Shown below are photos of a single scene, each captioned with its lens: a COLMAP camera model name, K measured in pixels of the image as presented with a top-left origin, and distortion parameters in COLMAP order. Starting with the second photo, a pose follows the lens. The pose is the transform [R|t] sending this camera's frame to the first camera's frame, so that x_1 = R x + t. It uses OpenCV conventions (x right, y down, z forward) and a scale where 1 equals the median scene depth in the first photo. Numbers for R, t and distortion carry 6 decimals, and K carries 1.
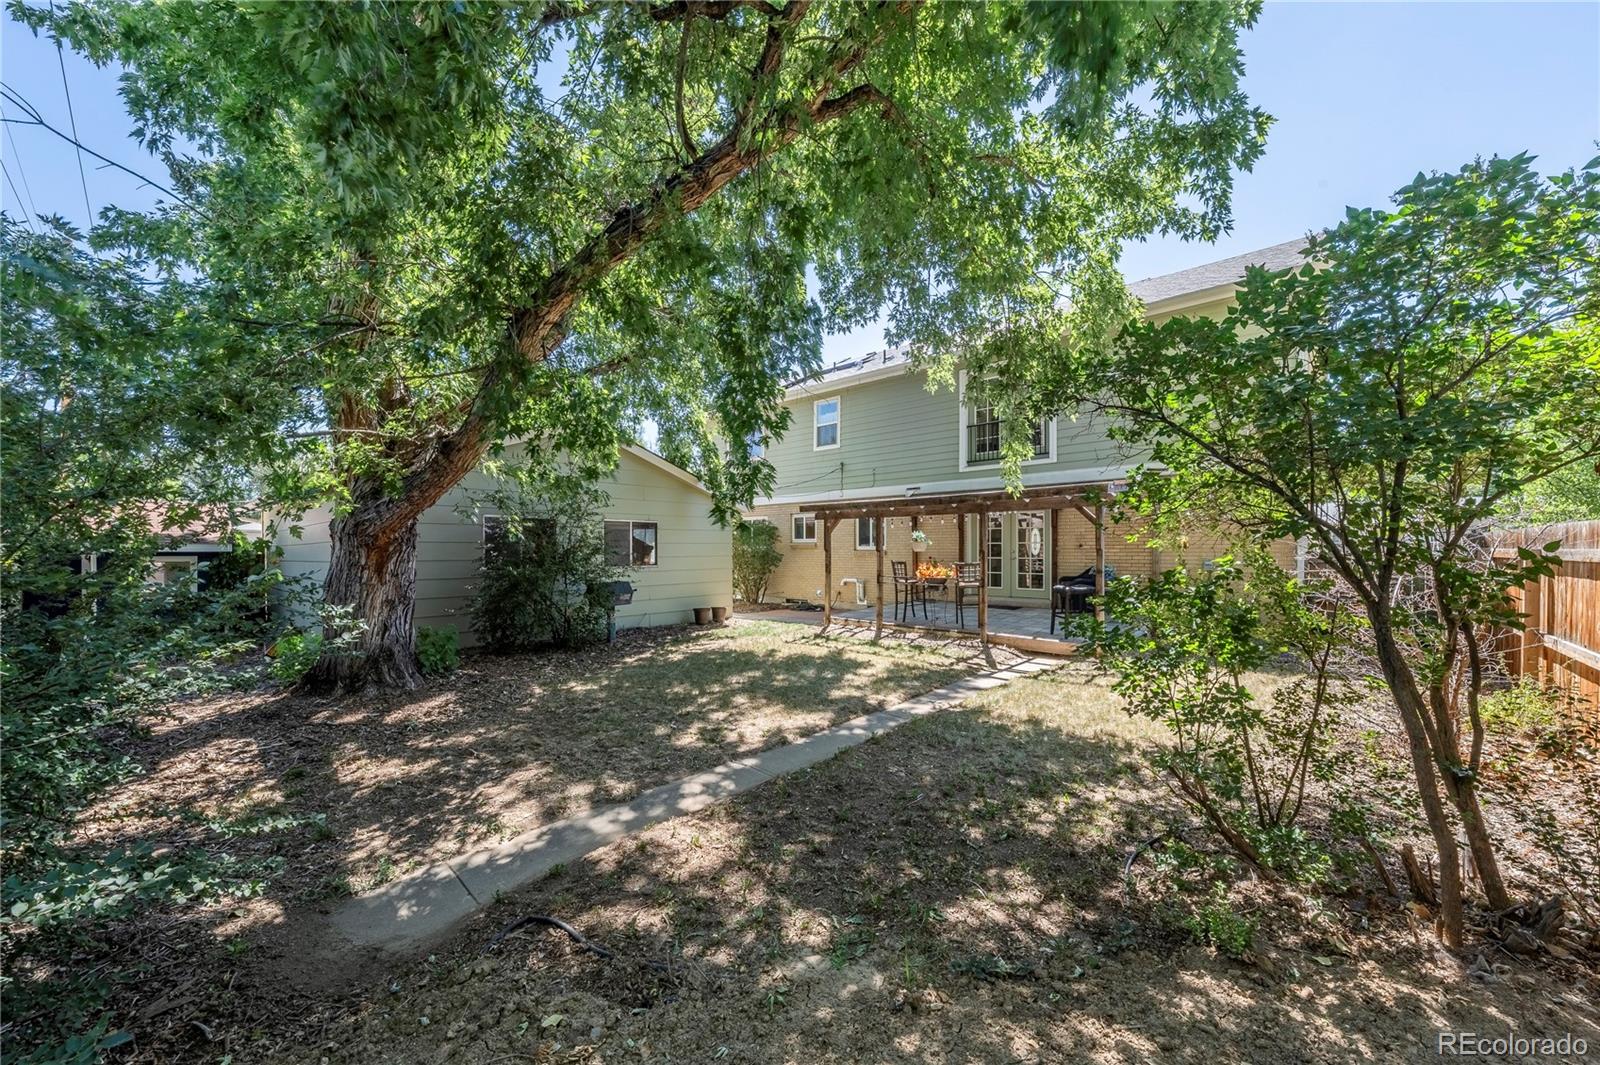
lens RADIAL K [[568.5, 0, 809.8], [0, 568.5, 526.8], [0, 0, 1]] dist [-0.000753, -0.000058]
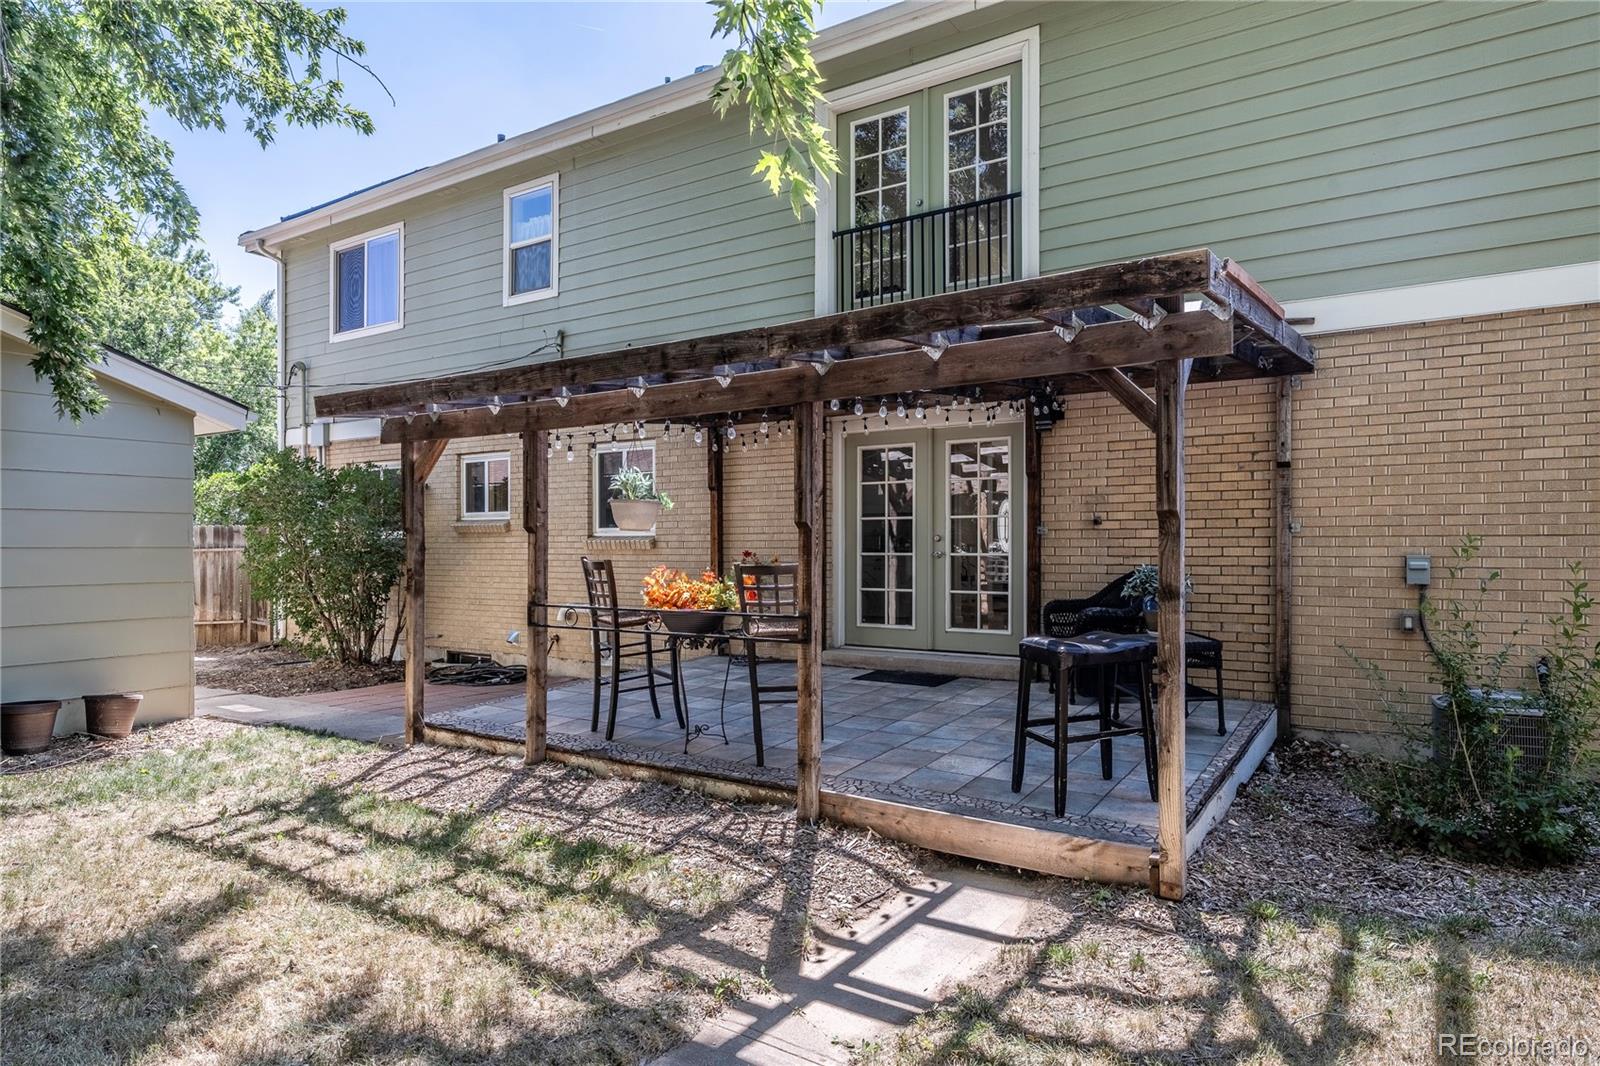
lens RADIAL K [[916.7, 0, 800.0], [0, 916.7, 533.0], [0, 0, 1]] dist [-0.001405, -0.000227]
pose [[0.989919, 0.004859, 0.141549, 0.176307], [-0.007862, 0.999756, 0.020660, 0.027845], [-0.141414, -0.021565, 0.989716, 0.385920]]
